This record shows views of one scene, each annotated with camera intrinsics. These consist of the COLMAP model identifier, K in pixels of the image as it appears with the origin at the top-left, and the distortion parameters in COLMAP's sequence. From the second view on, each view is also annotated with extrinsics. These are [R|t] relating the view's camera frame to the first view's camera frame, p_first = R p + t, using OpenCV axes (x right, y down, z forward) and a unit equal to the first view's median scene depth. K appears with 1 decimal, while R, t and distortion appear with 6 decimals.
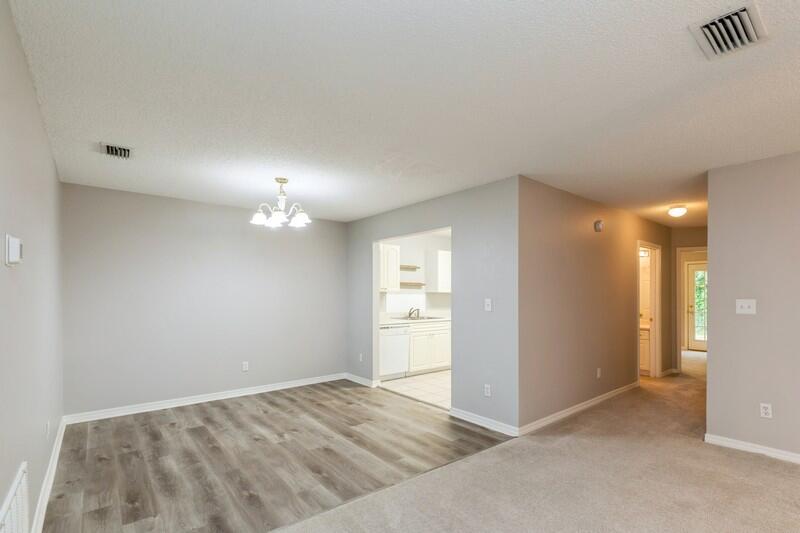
lens RADIAL K [[374.5, 0, 405.5], [0, 374.5, 289.0], [0, 0, 1]] dist [0.004171, 0.000582]
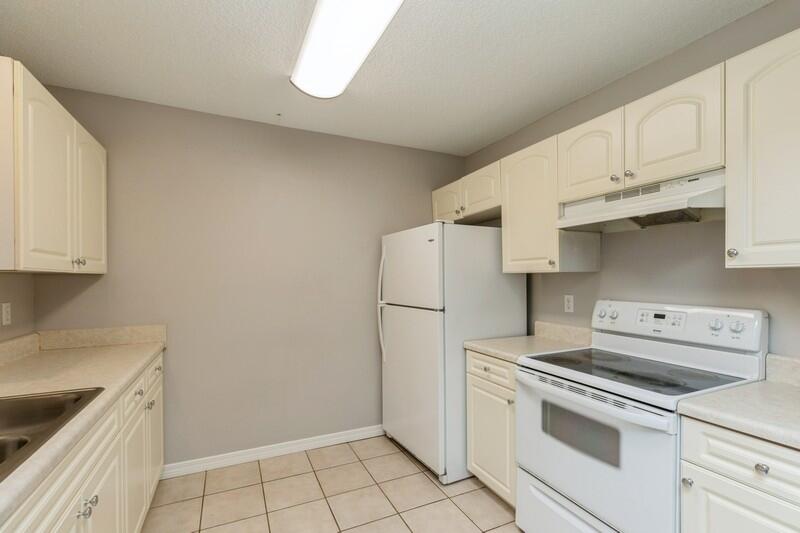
lens RADIAL K [[370.3, 0, 405.4], [0, 370.3, 279.4], [0, 0, 1]] dist [0.000817, 0.000607]
pose [[0.236745, -0.006773, 0.971548, -0.101230], [-0.009120, 0.999916, 0.009193, 0.017482], [-0.971529, -0.011037, 0.236663, 1.290875]]
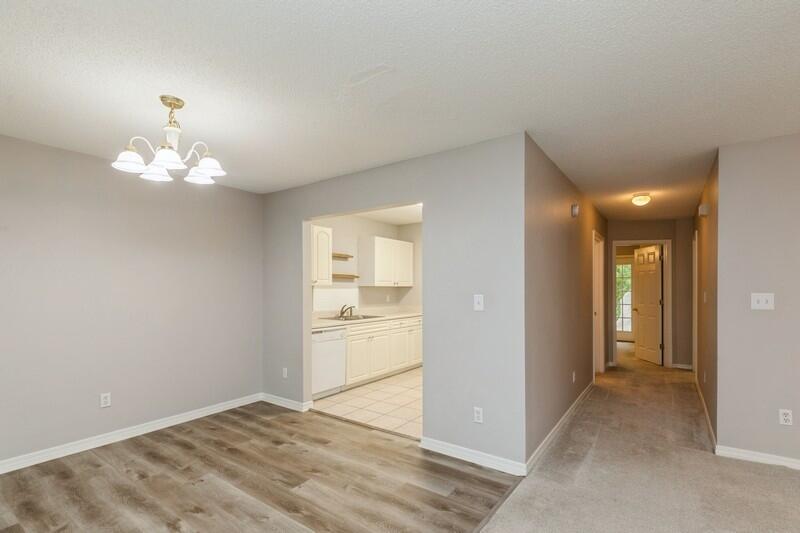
lens RADIAL K [[372.3, 0, 403.0], [0, 372.3, 285.6], [0, 0, 1]] dist [0.001832, 0.000428]
pose [[0.965581, -0.002077, 0.260096, -0.119840], [0.000347, 0.999978, 0.006696, 0.003304], [-0.260104, -0.006375, 0.965560, 0.300262]]
